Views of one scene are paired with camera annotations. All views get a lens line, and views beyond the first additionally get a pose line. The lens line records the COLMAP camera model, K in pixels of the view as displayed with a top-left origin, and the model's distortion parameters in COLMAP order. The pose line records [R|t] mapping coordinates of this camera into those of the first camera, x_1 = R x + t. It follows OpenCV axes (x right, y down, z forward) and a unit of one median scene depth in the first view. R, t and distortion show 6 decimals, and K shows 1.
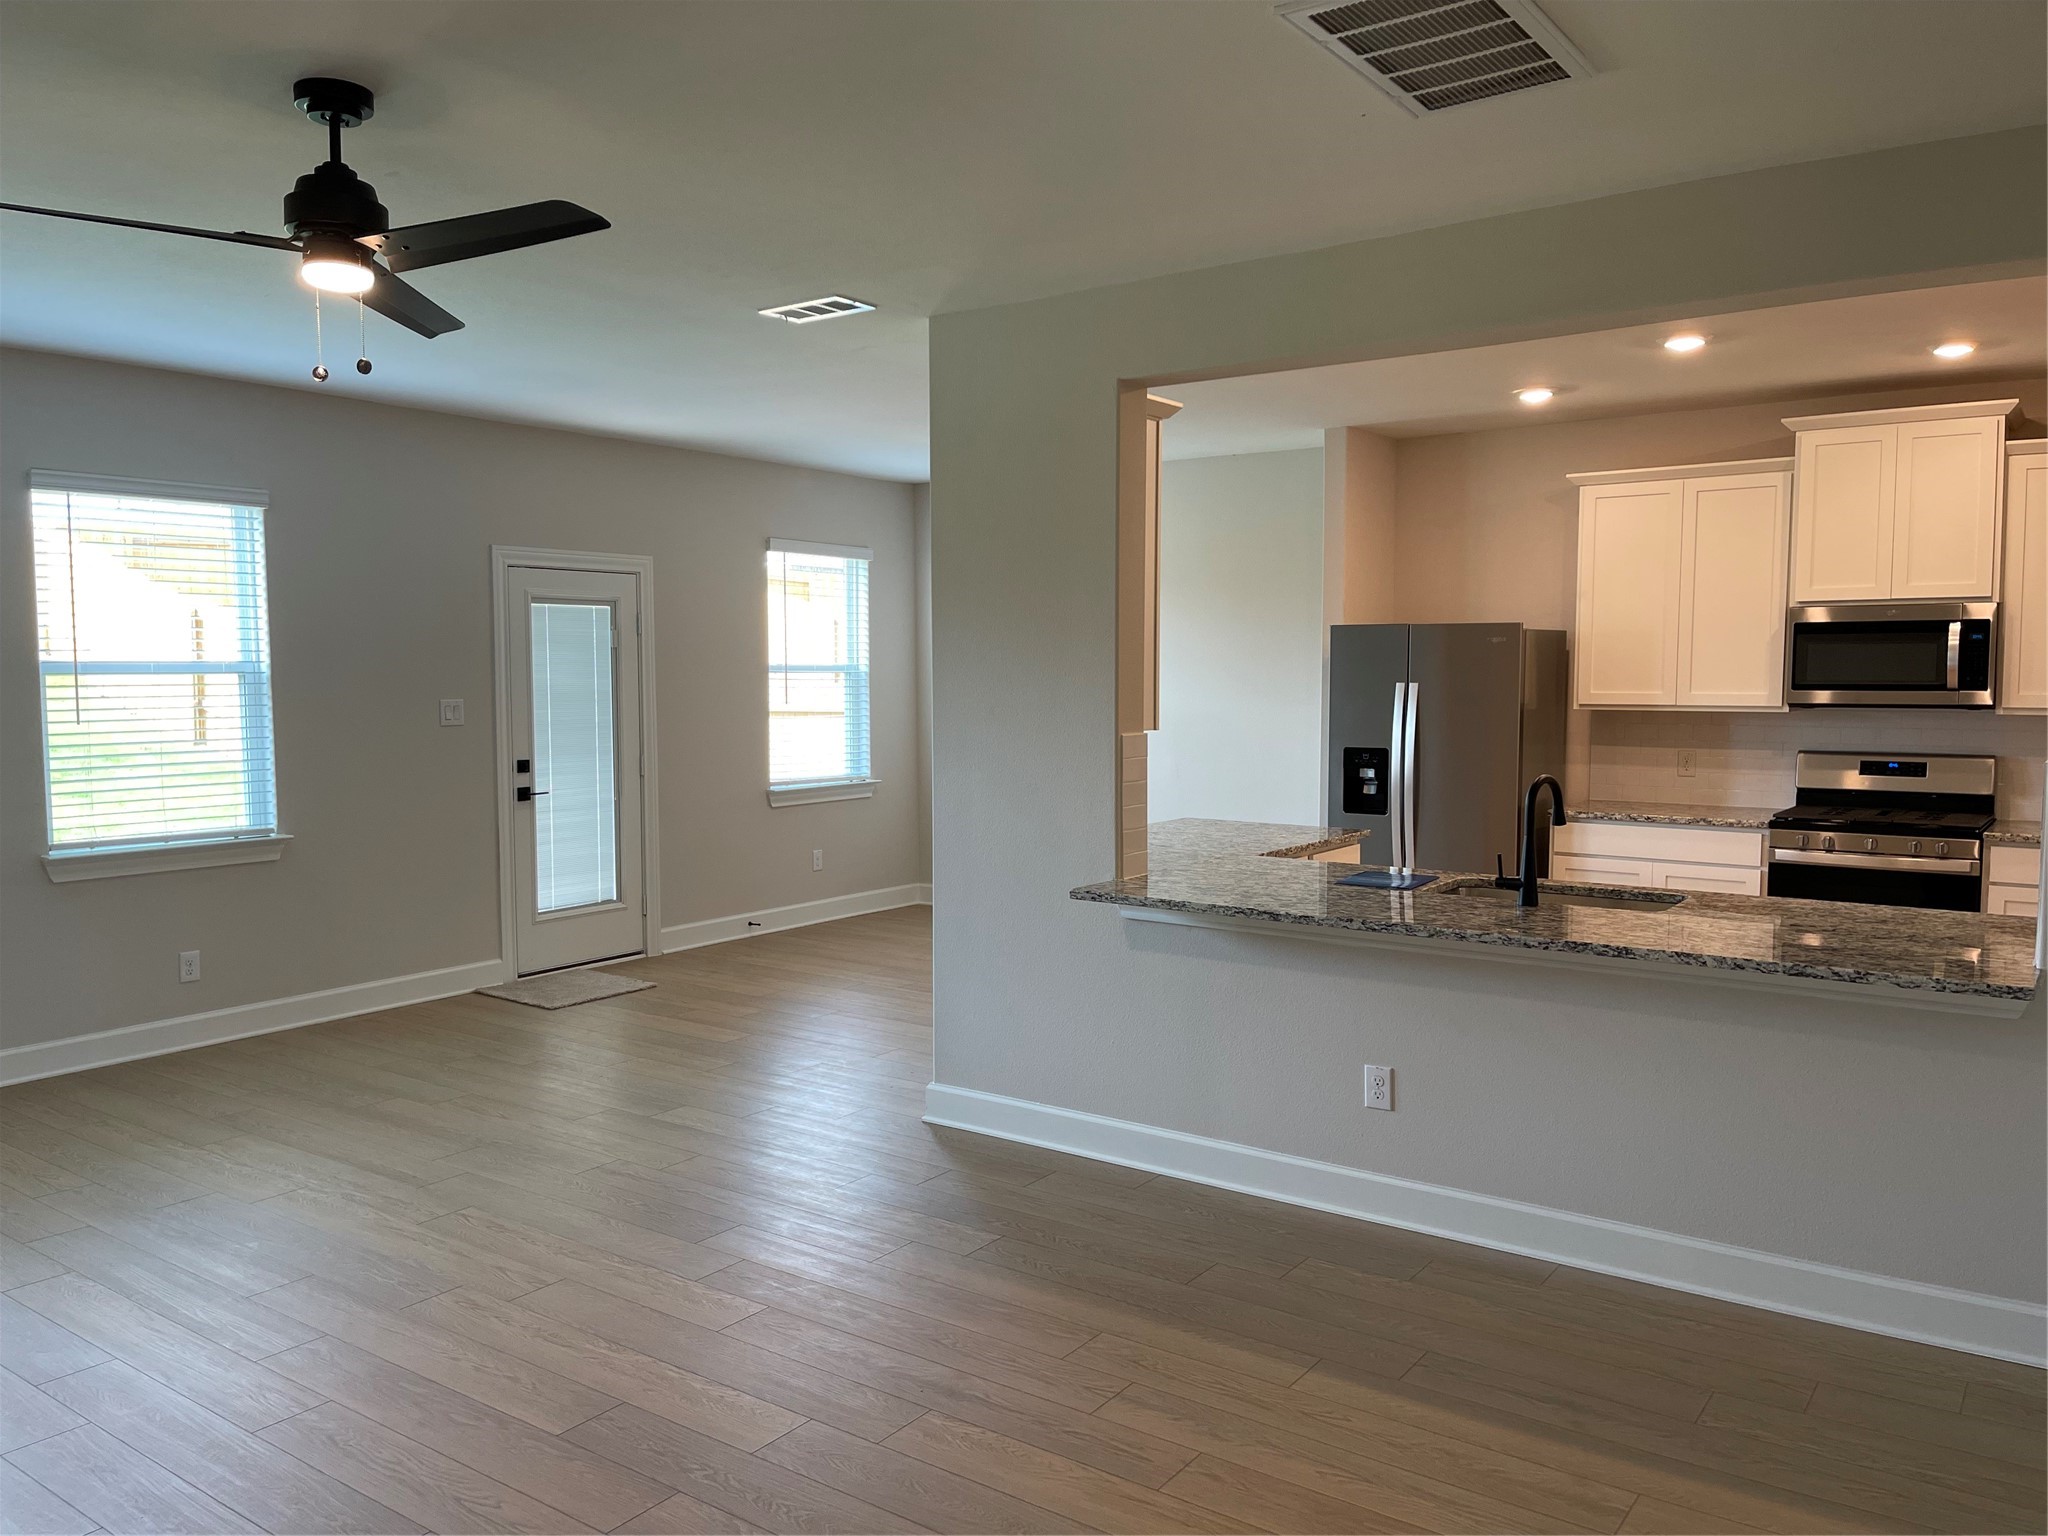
lens RADIAL K [[1541.8, 0, 1017.0], [0, 1541.8, 783.4], [0, 0, 1]] dist [0.015870, 0.000555]
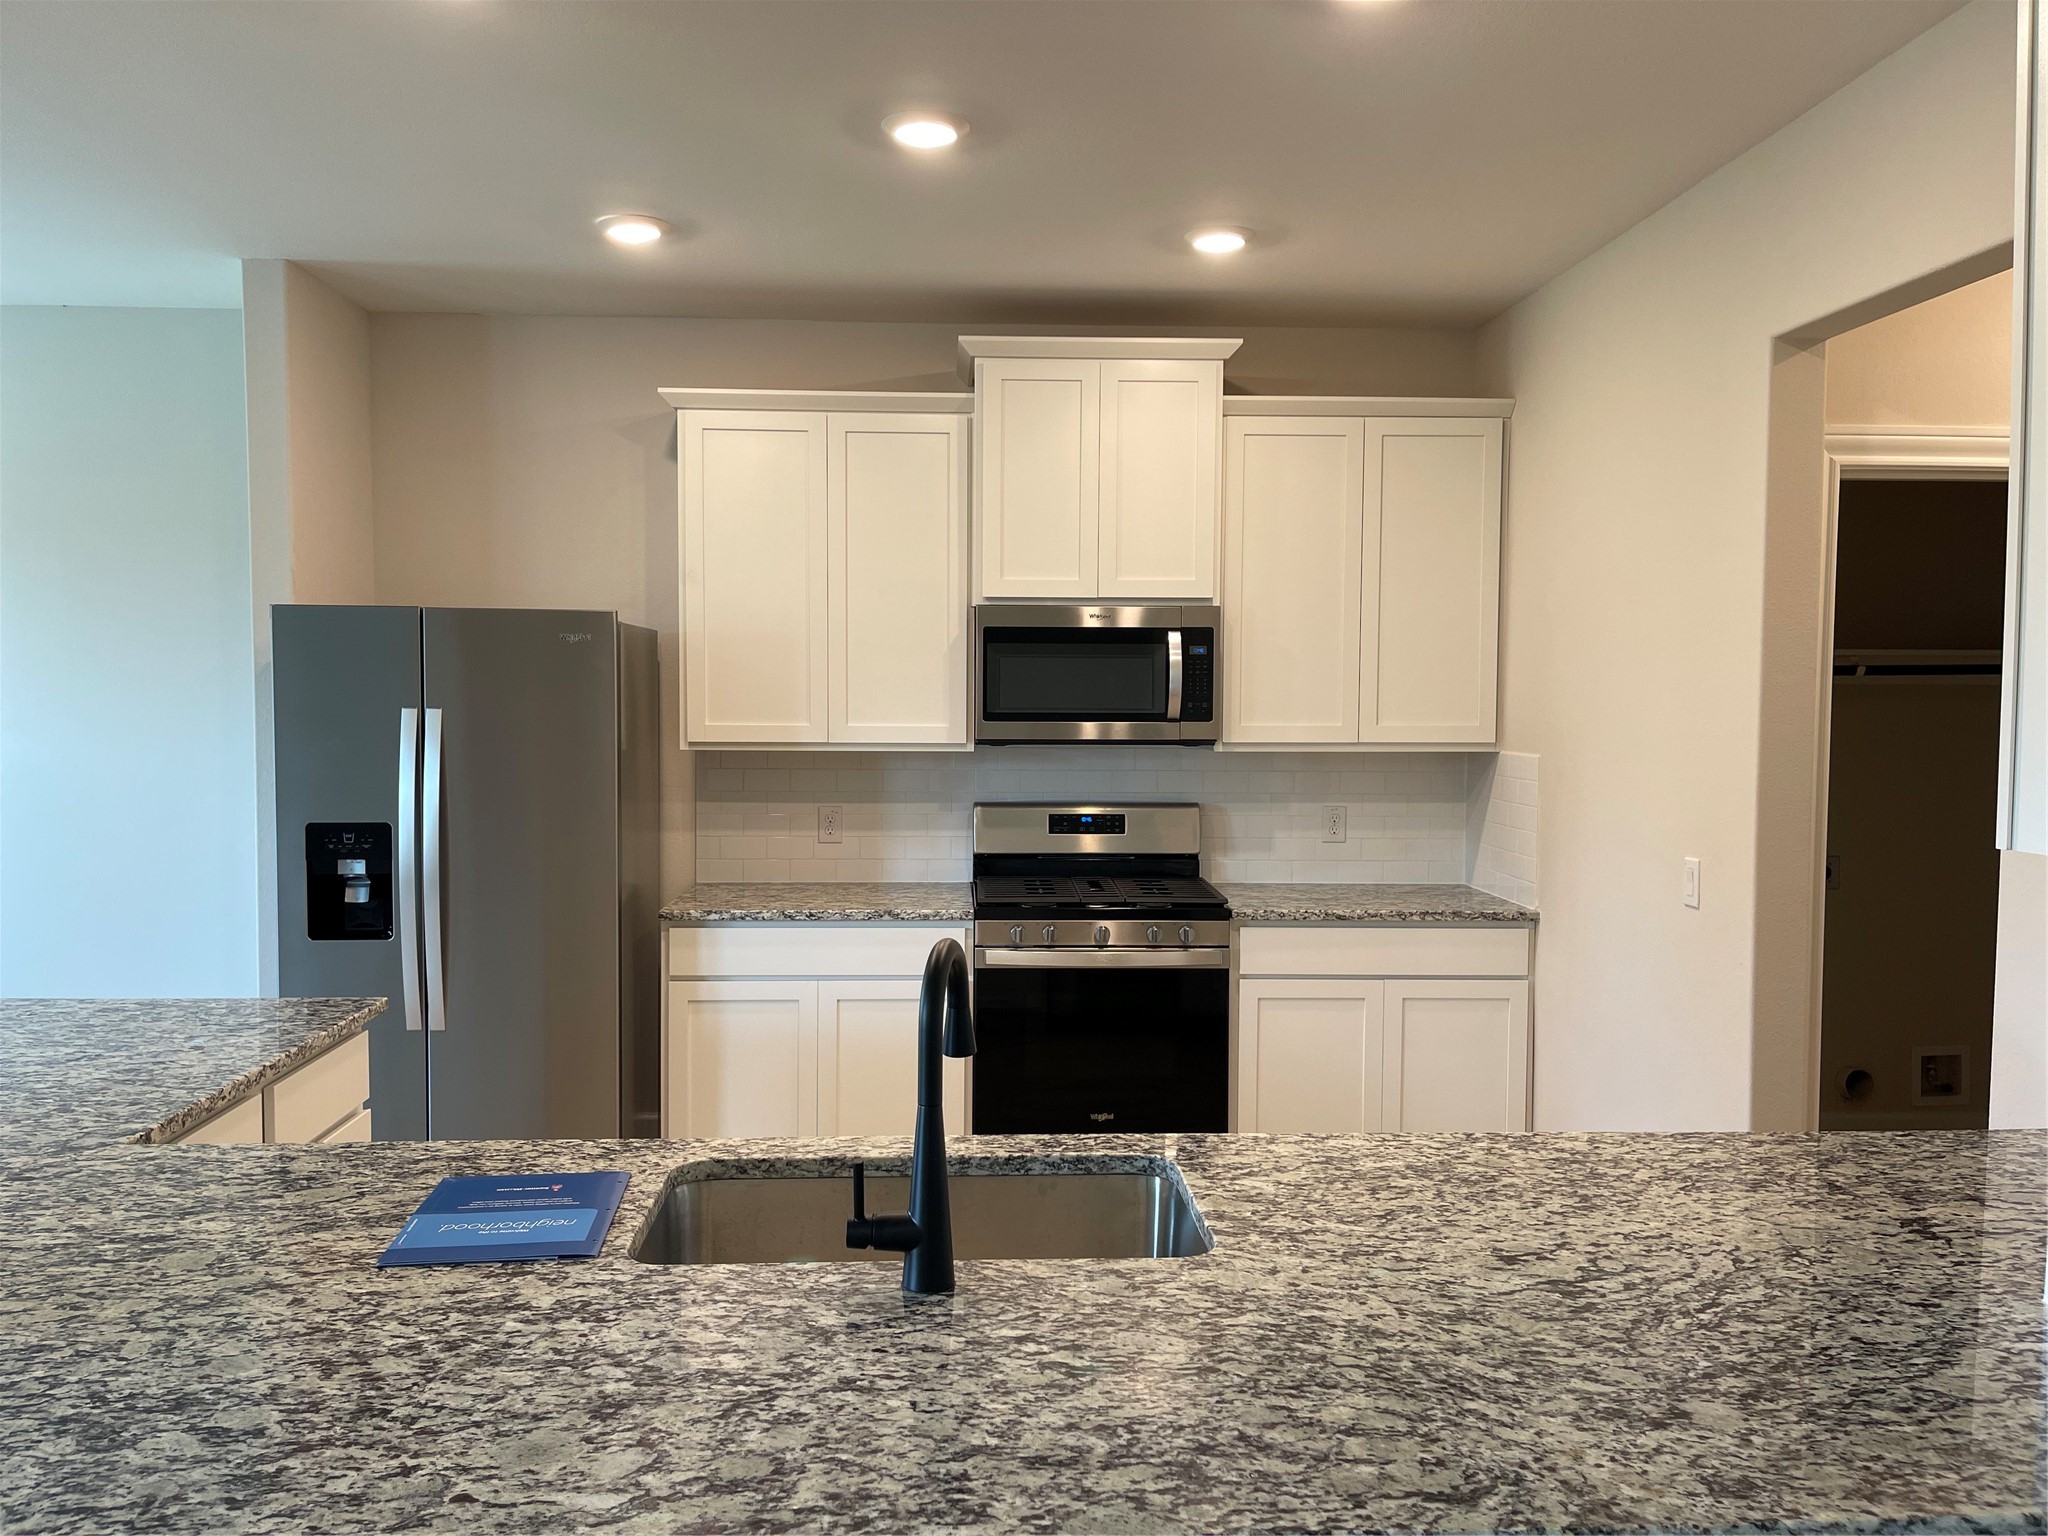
lens RADIAL K [[1541.8, 0, 1017.0], [0, 1541.8, 783.4], [0, 0, 1]] dist [0.015870, 0.000555]
pose [[0.781412, -0.028598, 0.623360, 0.066642], [0.038268, 0.999265, -0.002127, -0.028031], [-0.622841, 0.025517, 0.781932, 0.416701]]
